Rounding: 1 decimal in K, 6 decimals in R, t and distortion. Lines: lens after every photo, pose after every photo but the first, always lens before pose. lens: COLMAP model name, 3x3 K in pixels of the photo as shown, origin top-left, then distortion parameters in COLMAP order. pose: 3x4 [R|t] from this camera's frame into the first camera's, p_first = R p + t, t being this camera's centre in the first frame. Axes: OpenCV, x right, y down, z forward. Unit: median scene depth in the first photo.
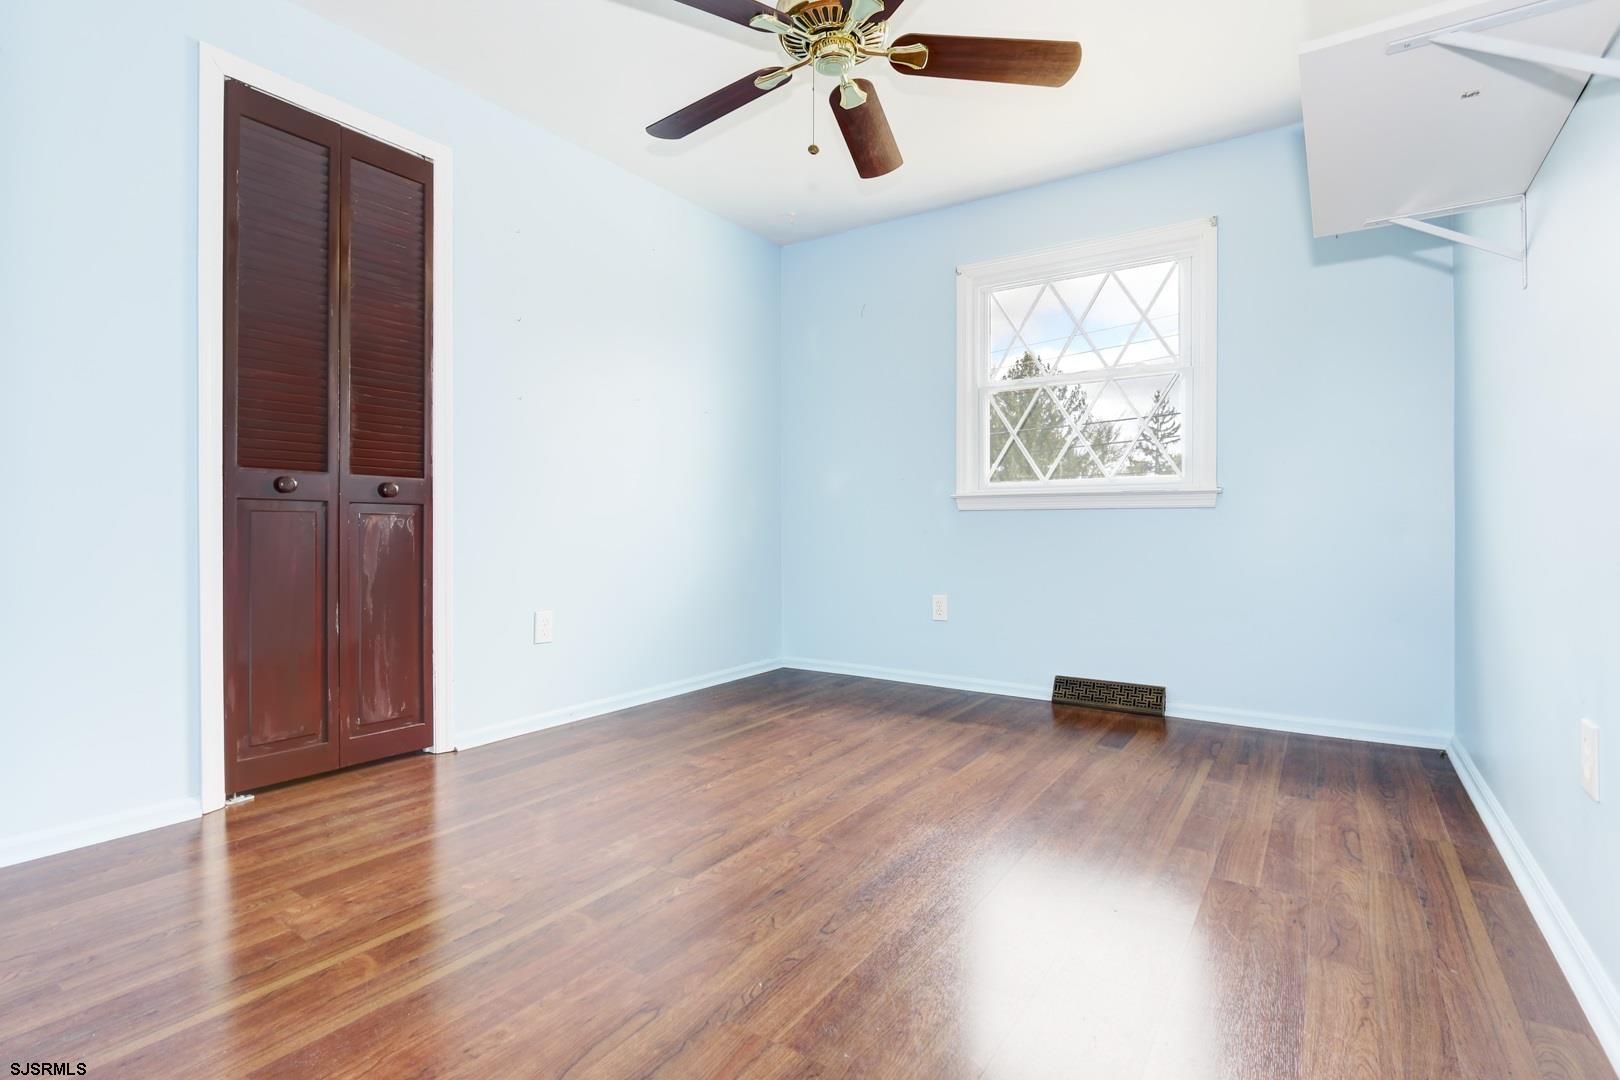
lens RADIAL K [[765.1, 0, 817.8], [0, 765.1, 540.7], [0, 0, 1]] dist [-0.020850, 0.003727]
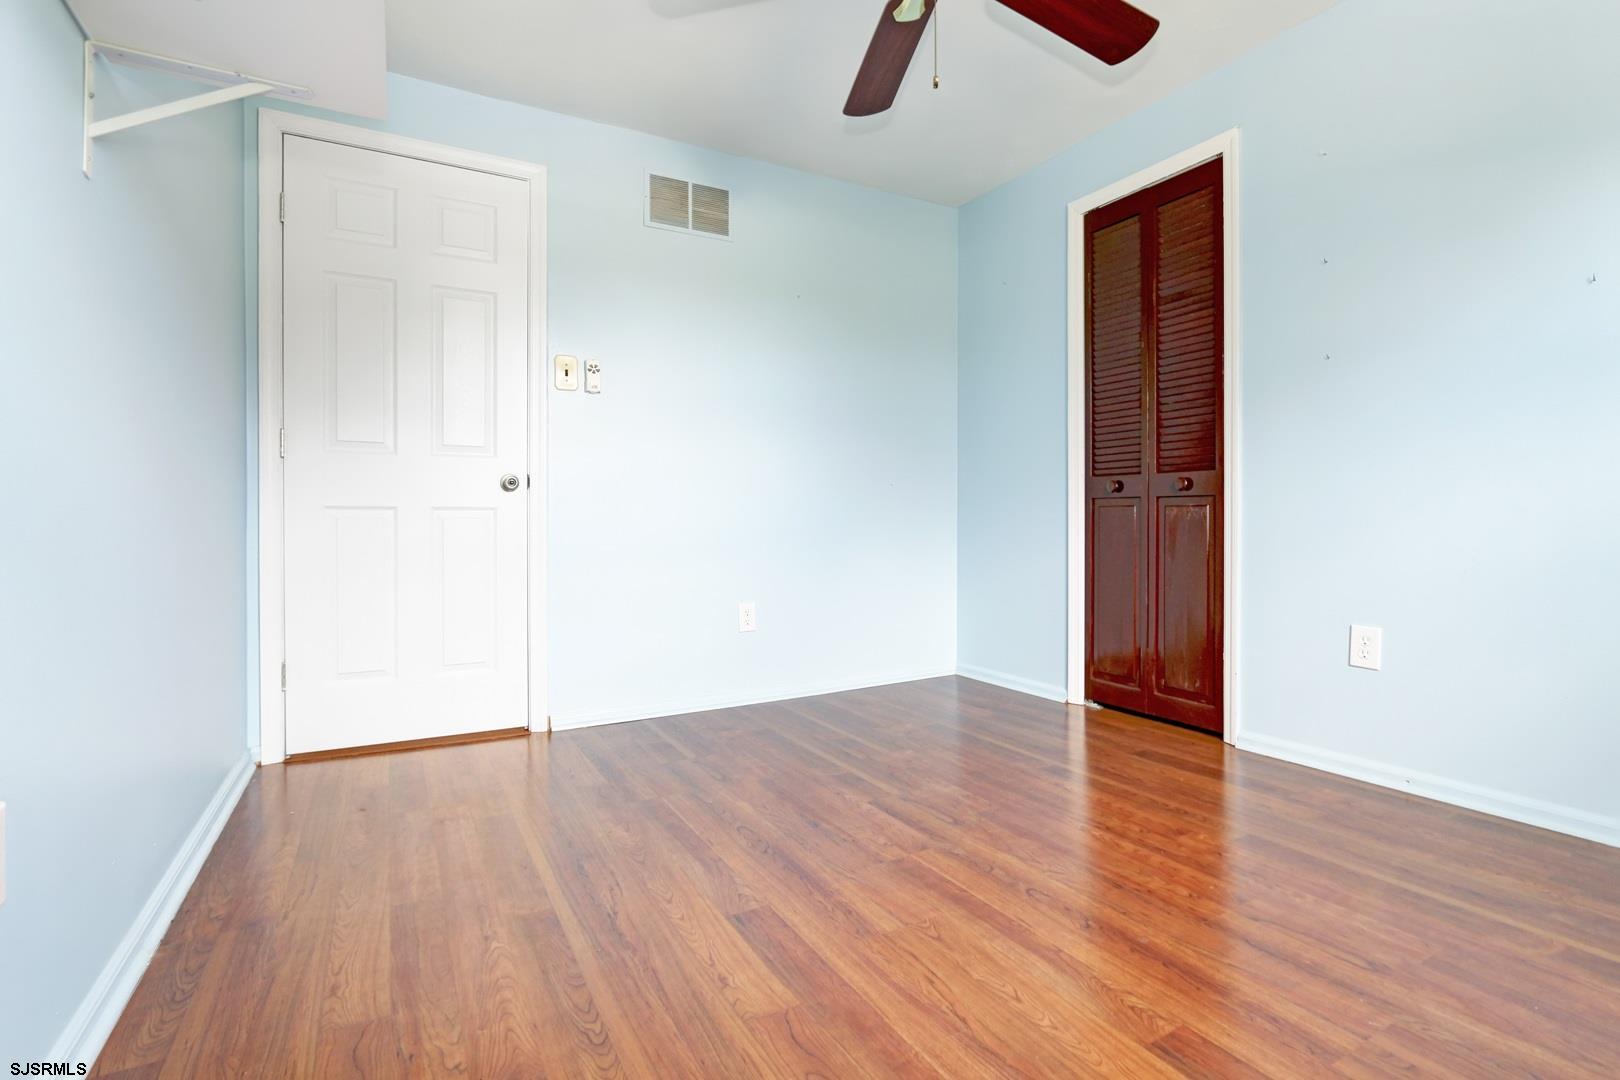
lens RADIAL K [[765.1, 0, 822.5], [0, 765.1, 537.9], [0, 0, 1]] dist [-0.020850, 0.003727]
pose [[-0.444964, 0.022735, -0.895260, 0.767315], [-0.009547, 0.999500, 0.030127, -0.019029], [0.895498, 0.021953, -0.444524, 1.169443]]
